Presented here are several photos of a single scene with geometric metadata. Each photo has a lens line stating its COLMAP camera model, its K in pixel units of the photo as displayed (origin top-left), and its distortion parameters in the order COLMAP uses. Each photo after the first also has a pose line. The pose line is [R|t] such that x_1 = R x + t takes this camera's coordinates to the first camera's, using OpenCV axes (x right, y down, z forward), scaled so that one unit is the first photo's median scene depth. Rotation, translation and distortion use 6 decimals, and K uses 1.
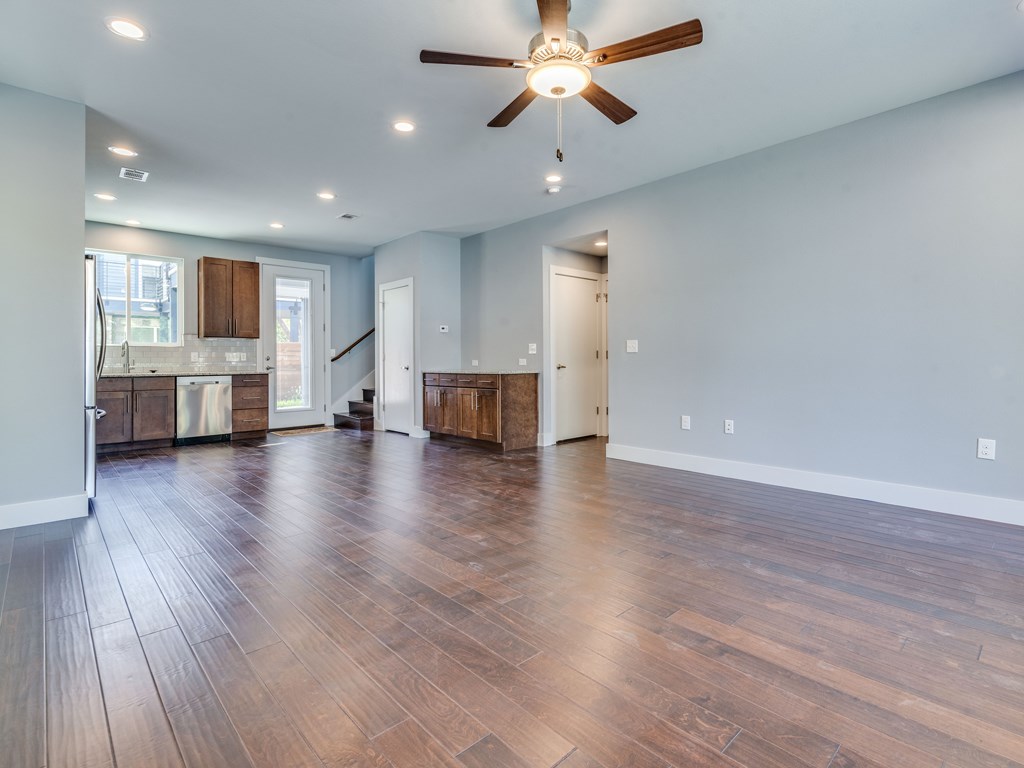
lens RADIAL K [[503.3, 0, 515.1], [0, 503.3, 362.7], [0, 0, 1]] dist [0.002484, -0.000545]
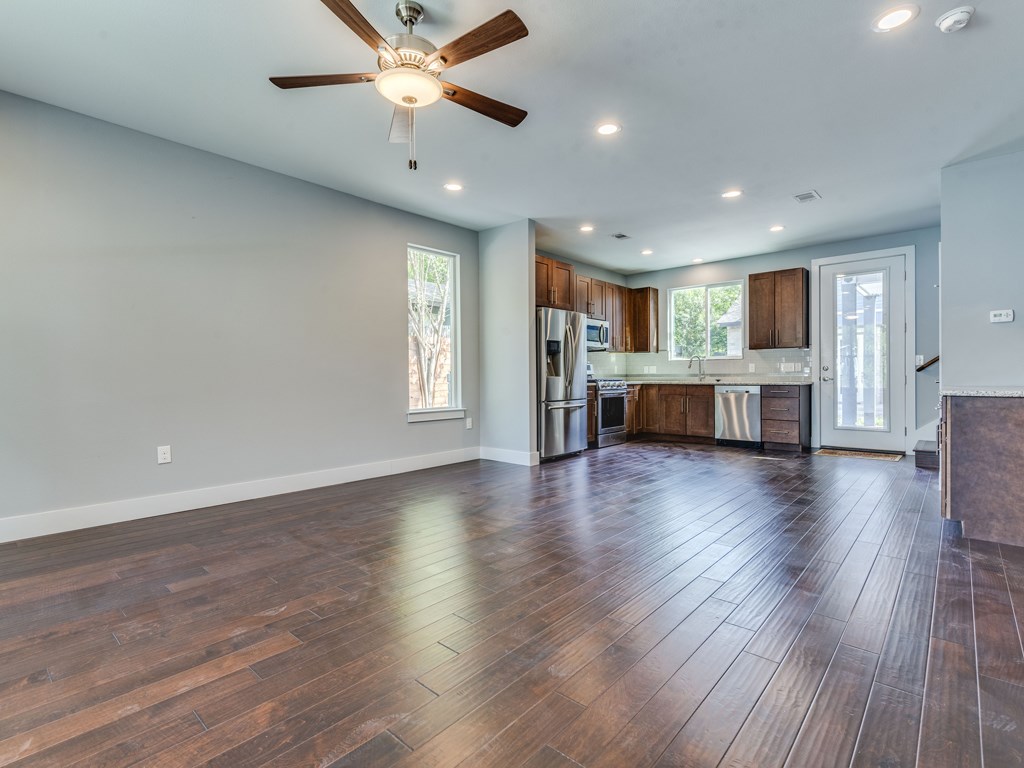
lens RADIAL K [[503.3, 0, 521.6], [0, 503.3, 379.0], [0, 0, 1]] dist [0.002484, -0.000545]
pose [[0.103654, 0.013345, -0.994524, 0.404497], [0.000829, 0.999908, 0.013504, -0.002757], [0.994613, -0.002224, 0.103633, 0.410341]]
